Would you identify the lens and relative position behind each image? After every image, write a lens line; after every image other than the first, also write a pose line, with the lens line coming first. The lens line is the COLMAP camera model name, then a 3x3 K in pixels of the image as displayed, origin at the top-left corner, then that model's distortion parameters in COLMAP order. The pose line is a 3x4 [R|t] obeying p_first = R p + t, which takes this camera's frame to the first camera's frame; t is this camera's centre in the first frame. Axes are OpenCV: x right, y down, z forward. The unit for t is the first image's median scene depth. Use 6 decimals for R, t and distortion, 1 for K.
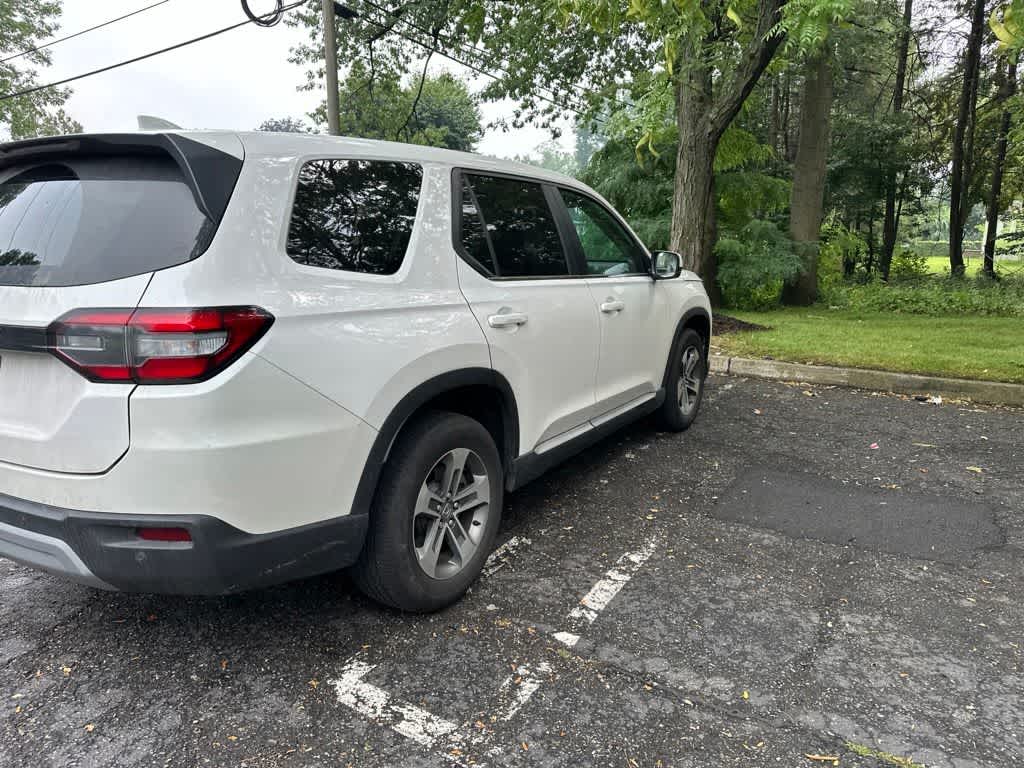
lens RADIAL K [[723.7, 0, 514.4], [0, 723.7, 392.8], [0, 0, 1]] dist [0.050299, -0.072564]
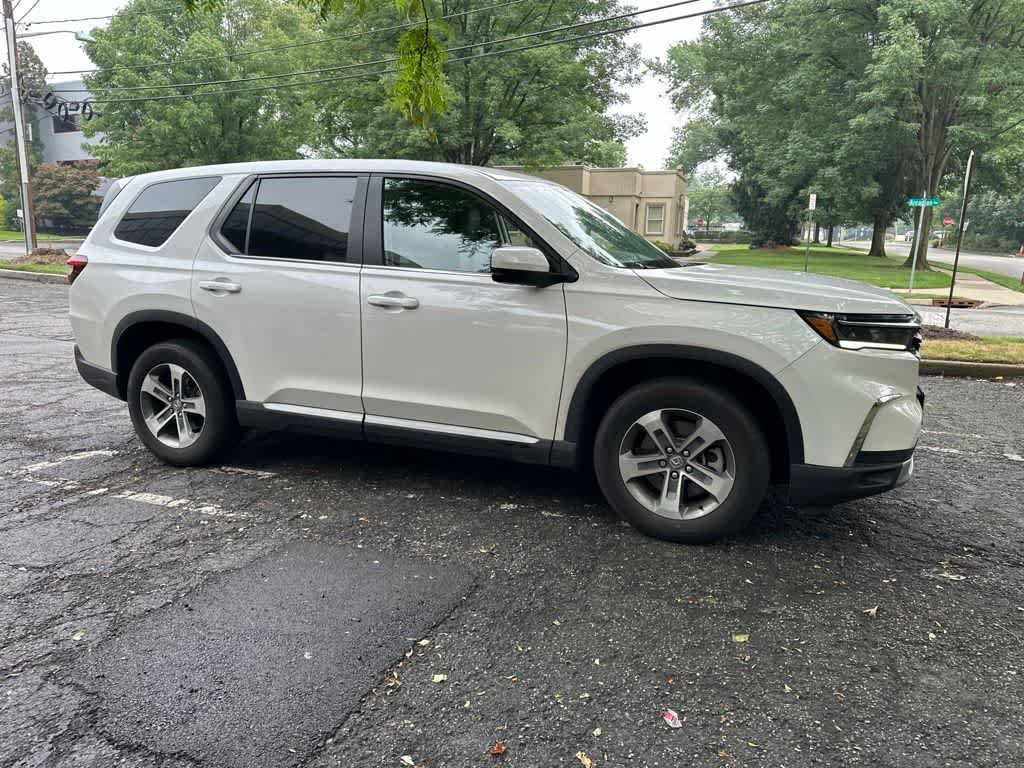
lens RADIAL K [[721.7, 0, 514.1], [0, 721.7, 379.1], [0, 0, 1]] dist [0.041040, -0.052810]
pose [[0.148745, 0.185833, -0.971257, 1.535163], [-0.218710, 0.964042, 0.150958, -0.283168], [0.964386, 0.189969, 0.184040, 1.443639]]
